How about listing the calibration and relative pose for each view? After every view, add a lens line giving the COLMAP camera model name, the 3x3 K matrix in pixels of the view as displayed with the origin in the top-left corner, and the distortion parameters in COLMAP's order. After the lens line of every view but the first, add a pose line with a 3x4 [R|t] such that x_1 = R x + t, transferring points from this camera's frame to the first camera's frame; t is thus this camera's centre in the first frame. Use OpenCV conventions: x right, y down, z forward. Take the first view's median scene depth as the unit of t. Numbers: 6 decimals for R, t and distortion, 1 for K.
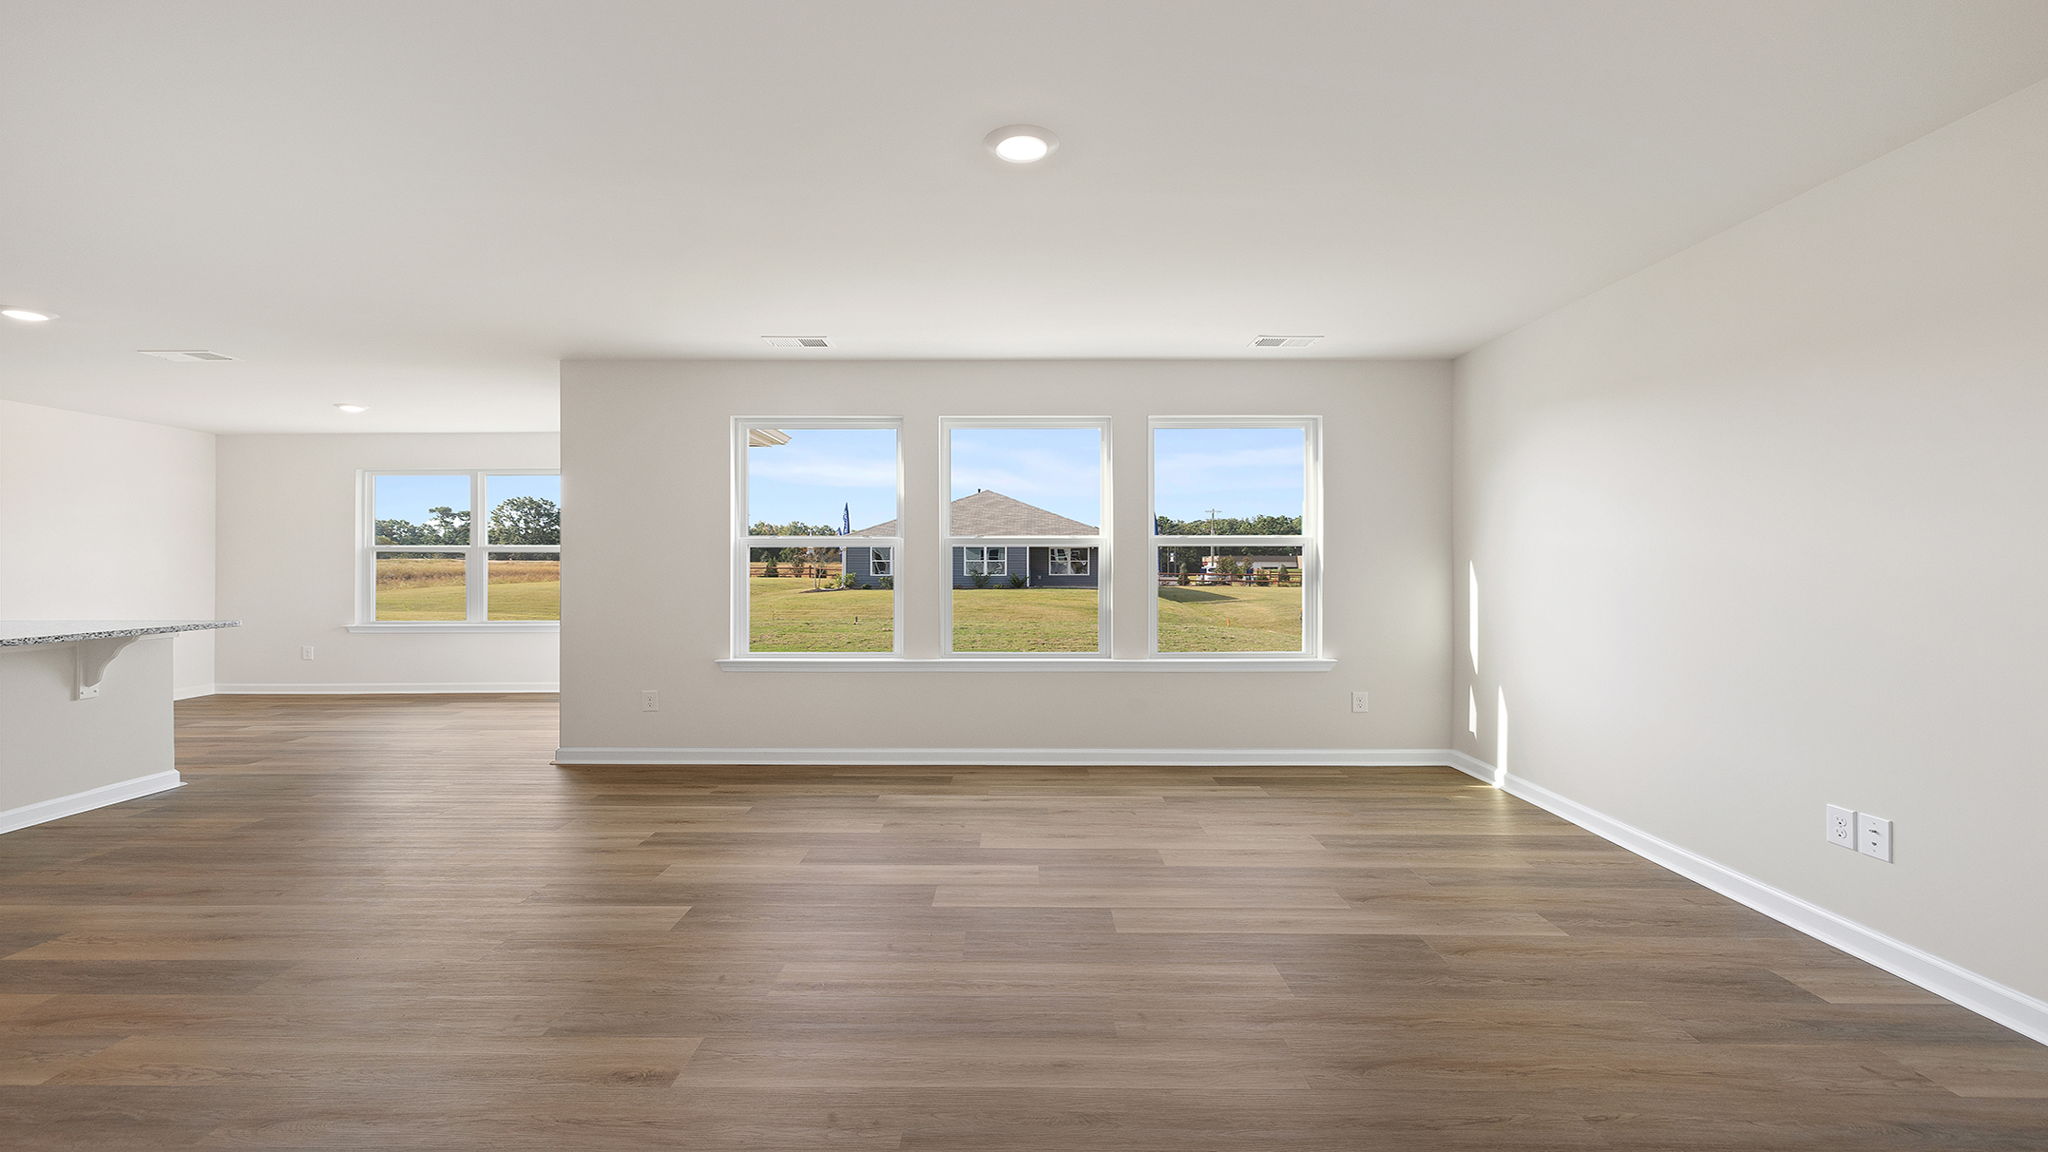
lens RADIAL K [[864.2, 0, 1012.3], [0, 864.2, 559.4], [0, 0, 1]] dist [0.002951, -0.000569]
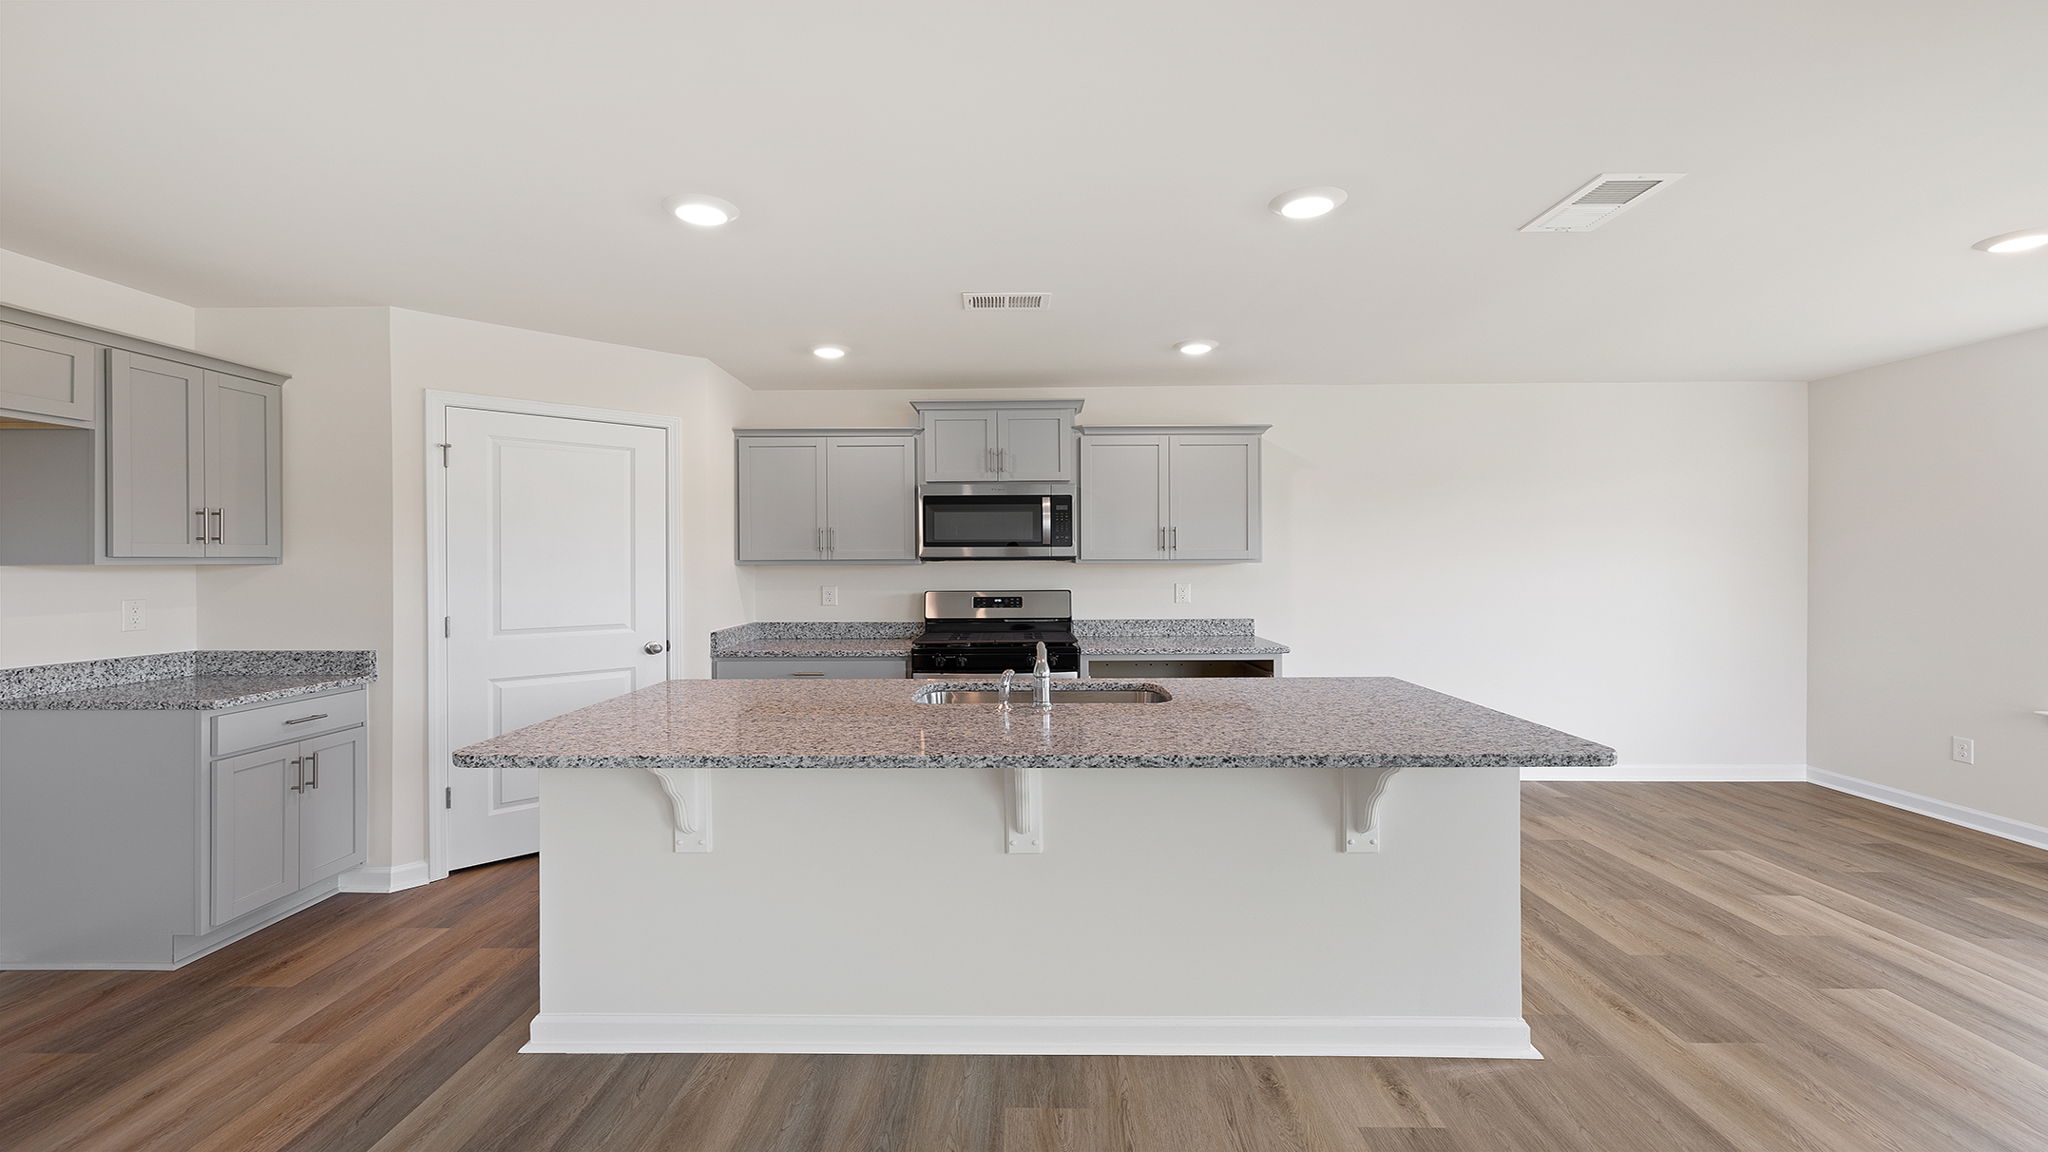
lens RADIAL K [[864.2, 0, 1012.3], [0, 864.2, 565.8], [0, 0, 1]] dist [0.002951, -0.000569]
pose [[-0.008272, 0.007033, -0.999941, -0.462590], [0.008200, 0.999942, 0.006965, -0.027859], [0.999932, -0.008142, -0.008329, 0.711056]]
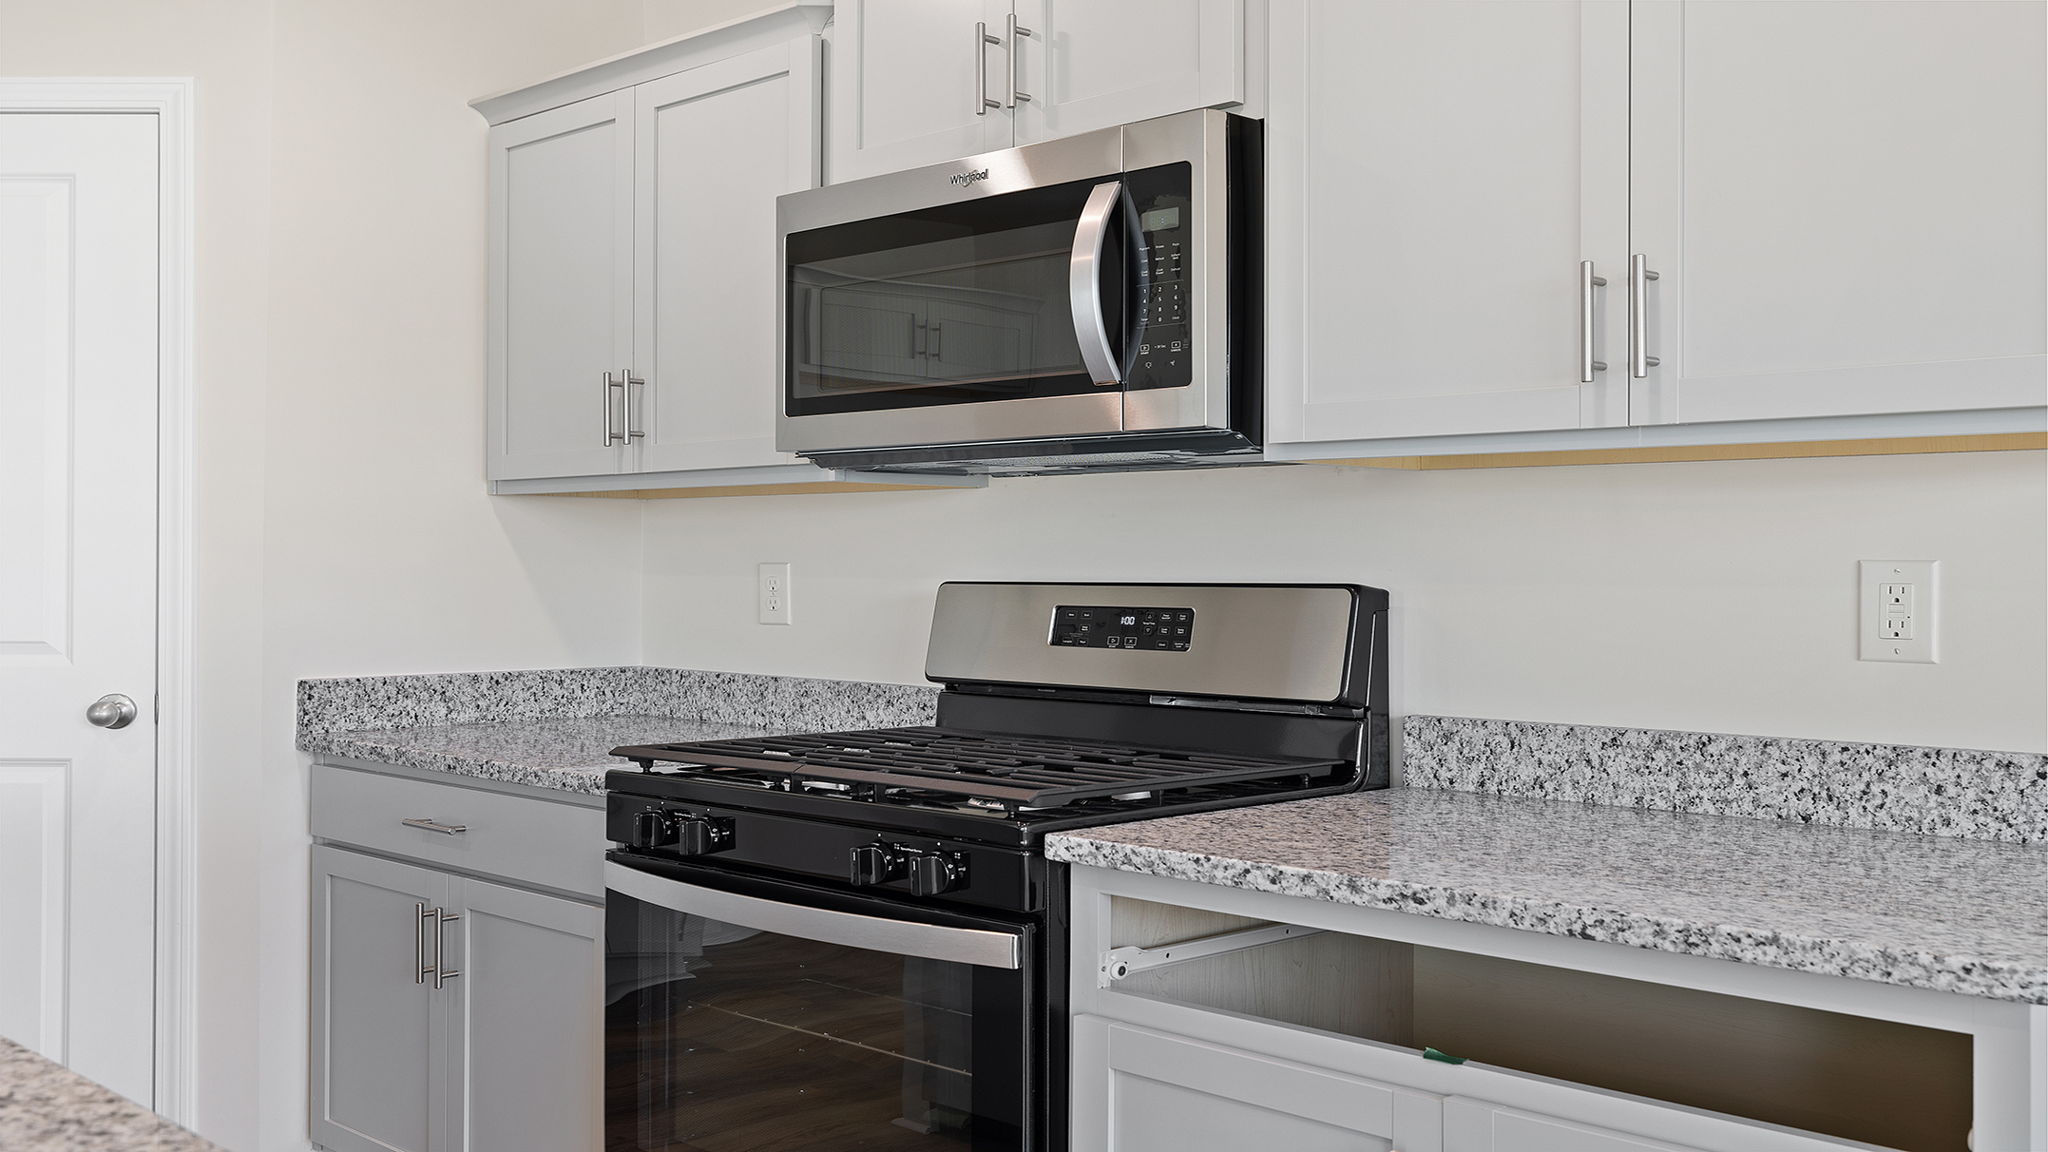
lens RADIAL K [[2001.7, 0, 1018.5], [0, 2001.7, 578.4], [0, 0, 1]] dist [-0.000567, 0.000000]
pose [[-0.704361, 0.006546, -0.709811, -1.080473], [0.001542, 0.999969, 0.007692, 0.005334], [0.709840, 0.004324, -0.704350, 1.131128]]
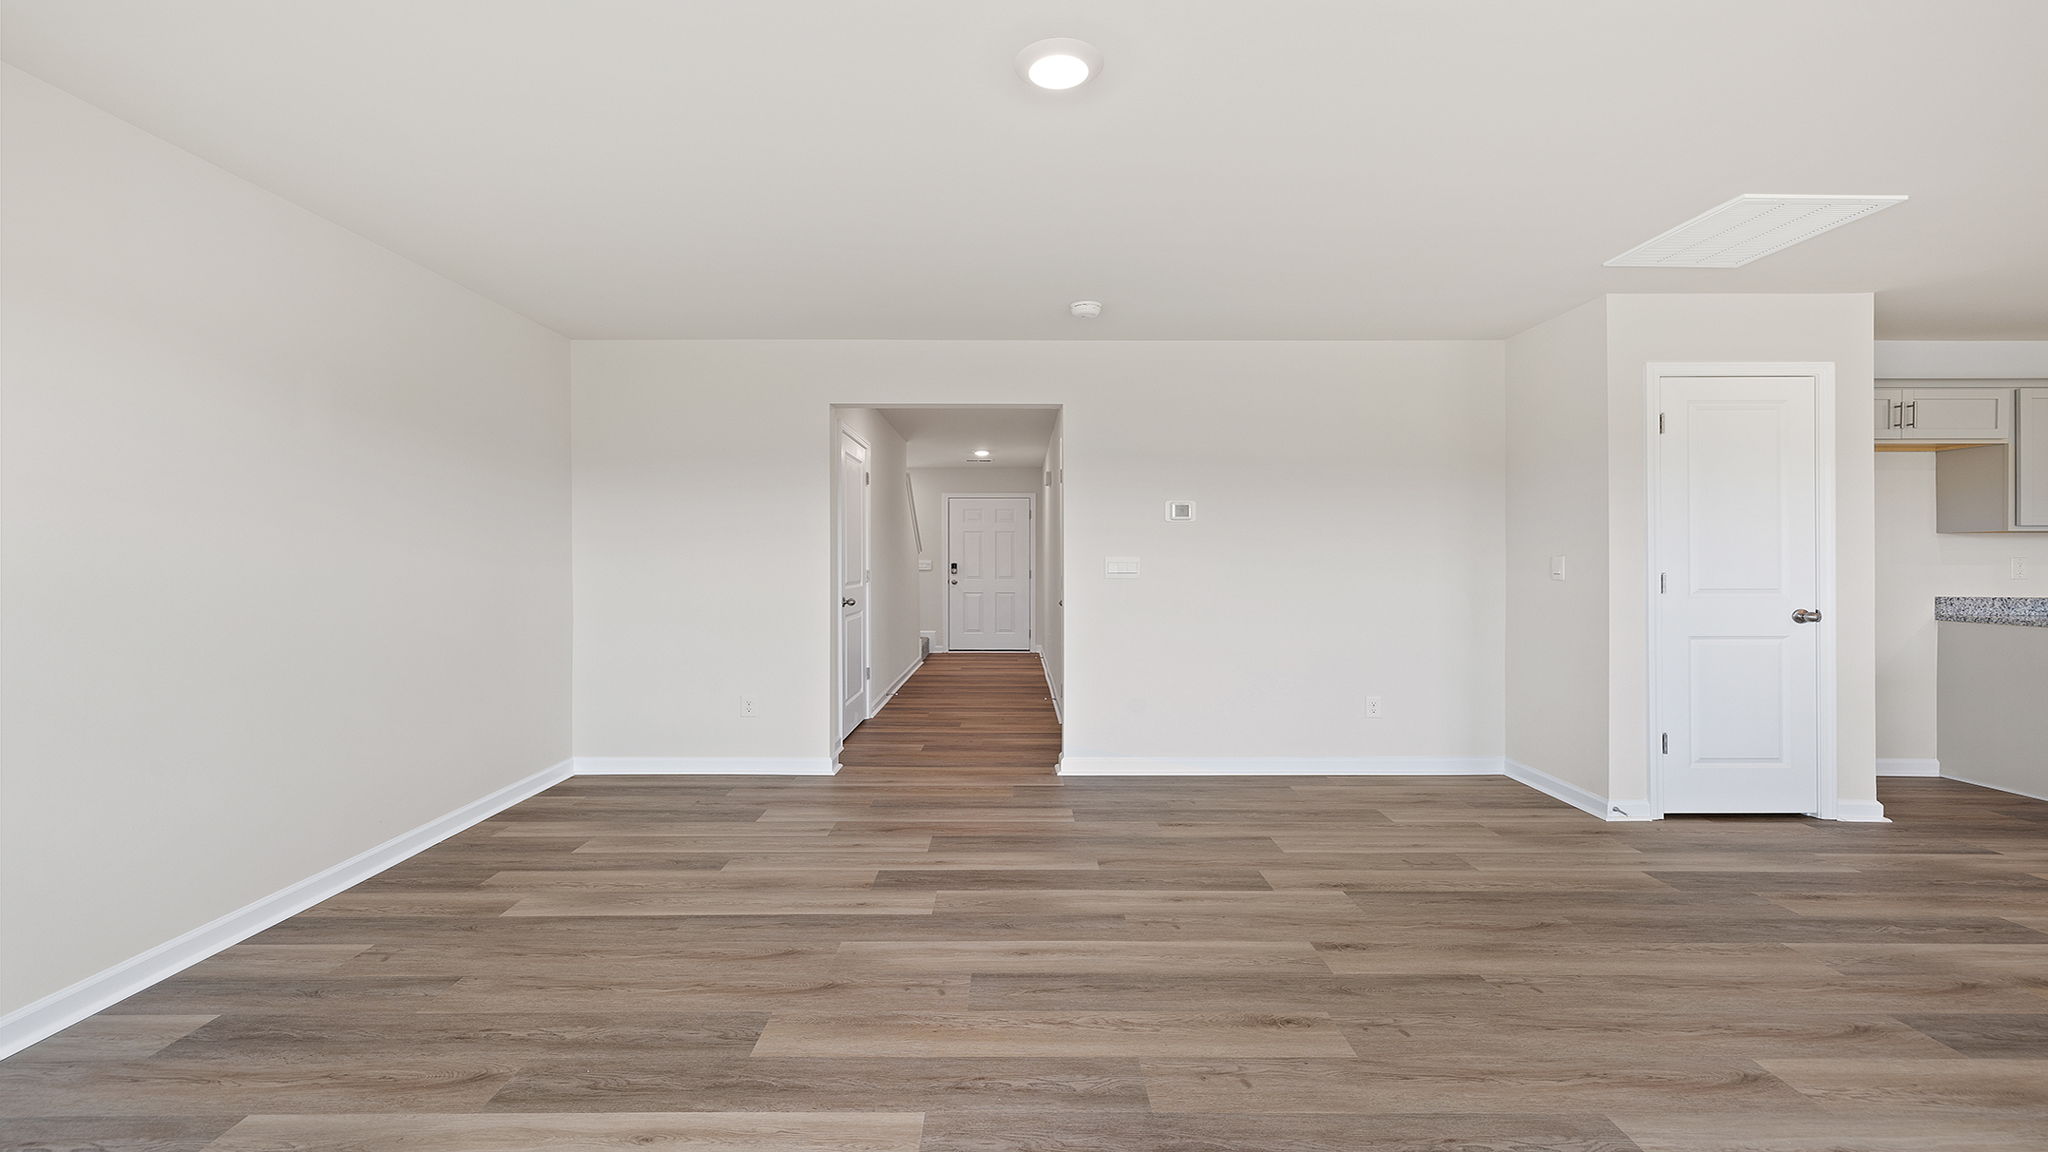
lens RADIAL K [[864.2, 0, 1012.4], [0, 864.2, 560.6], [0, 0, 1]] dist [0.002951, -0.000569]
pose [[-0.999984, 0.002677, -0.004925, 0.033567], [0.002714, 0.999967, -0.007613, 0.007636], [0.004905, -0.007626, -0.999959, 1.005011]]
